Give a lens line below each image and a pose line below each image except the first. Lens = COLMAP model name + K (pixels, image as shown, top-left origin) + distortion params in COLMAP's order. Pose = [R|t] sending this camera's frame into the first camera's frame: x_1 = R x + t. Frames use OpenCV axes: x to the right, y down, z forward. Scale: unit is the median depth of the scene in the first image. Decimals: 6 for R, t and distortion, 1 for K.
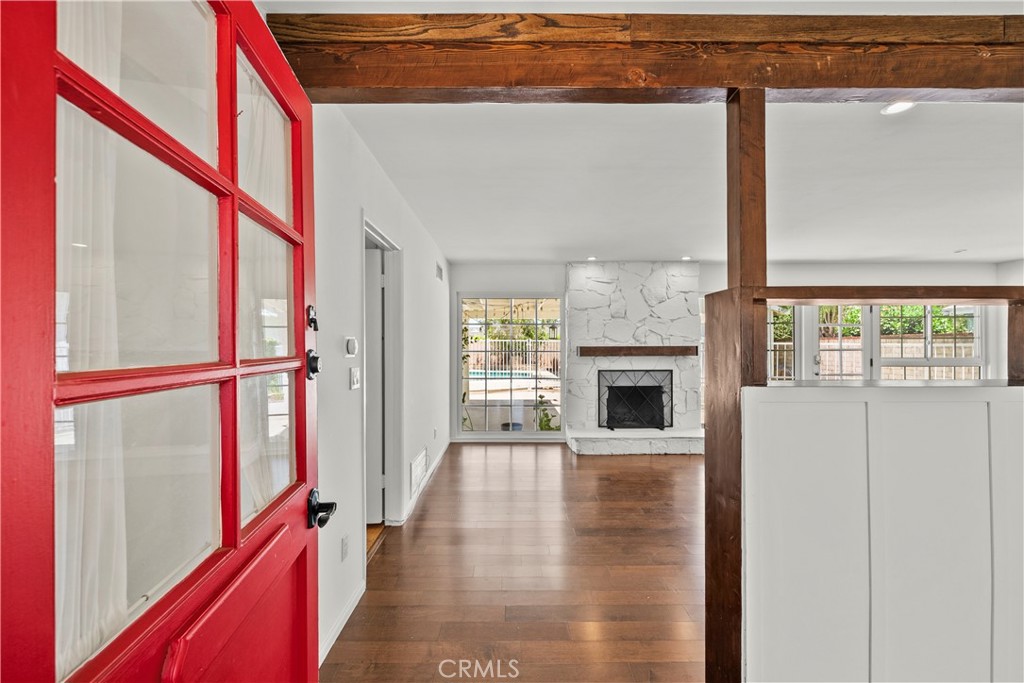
lens RADIAL K [[423.9, 0, 511.6], [0, 423.9, 344.2], [0, 0, 1]] dist [-0.001045, 0.000190]
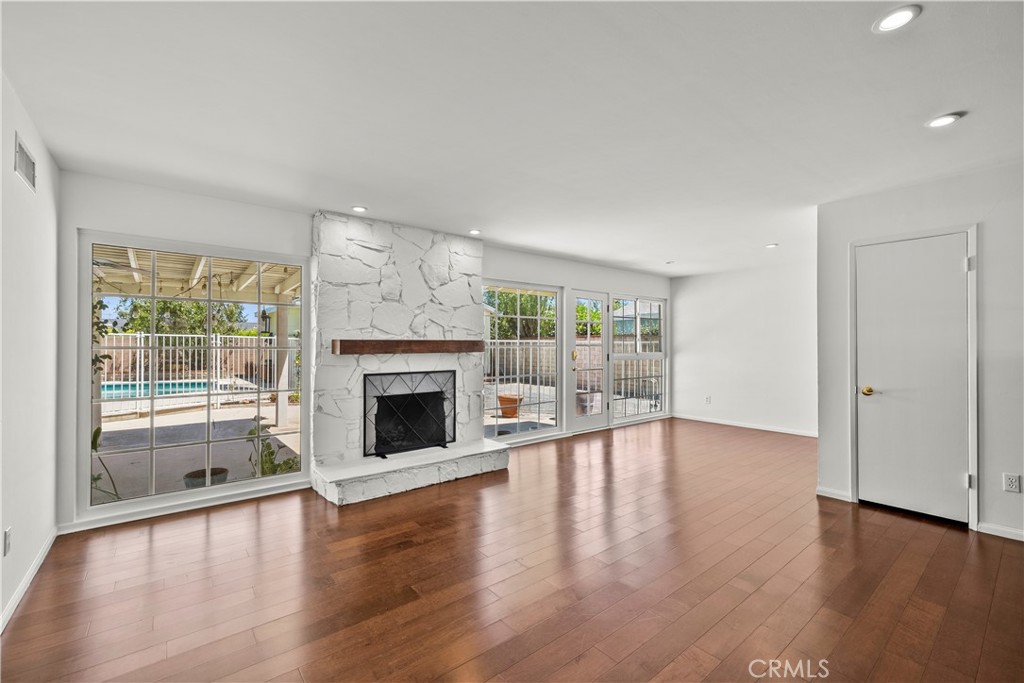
lens RADIAL K [[430.4, 0, 508.7], [0, 430.4, 341.6], [0, 0, 1]] dist [0.000170, -0.000821]
pose [[0.785688, 0.007363, 0.618579, -0.044518], [-0.001518, 0.999949, -0.009974, 0.014376], [-0.618621, 0.006898, 0.785659, 0.299079]]
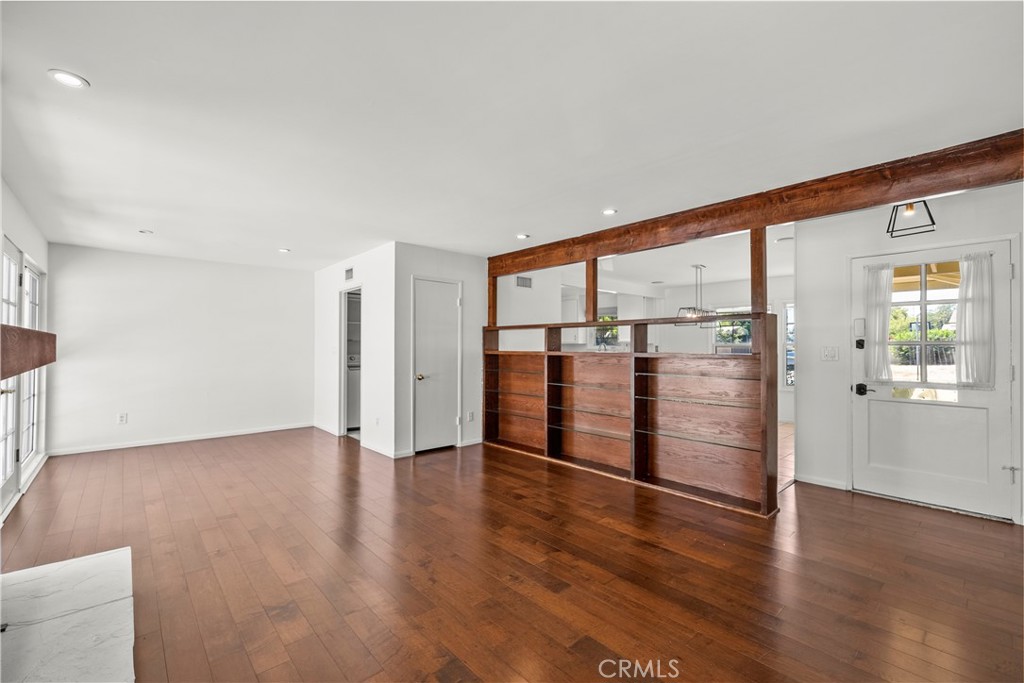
lens RADIAL K [[430.4, 0, 513.1], [0, 430.4, 342.3], [0, 0, 1]] dist [0.000170, -0.000821]
pose [[-0.660387, 0.009519, 0.750865, -0.081863], [-0.001150, 0.999906, -0.013687, 0.016074], [-0.750924, -0.009902, -0.660314, 0.919281]]
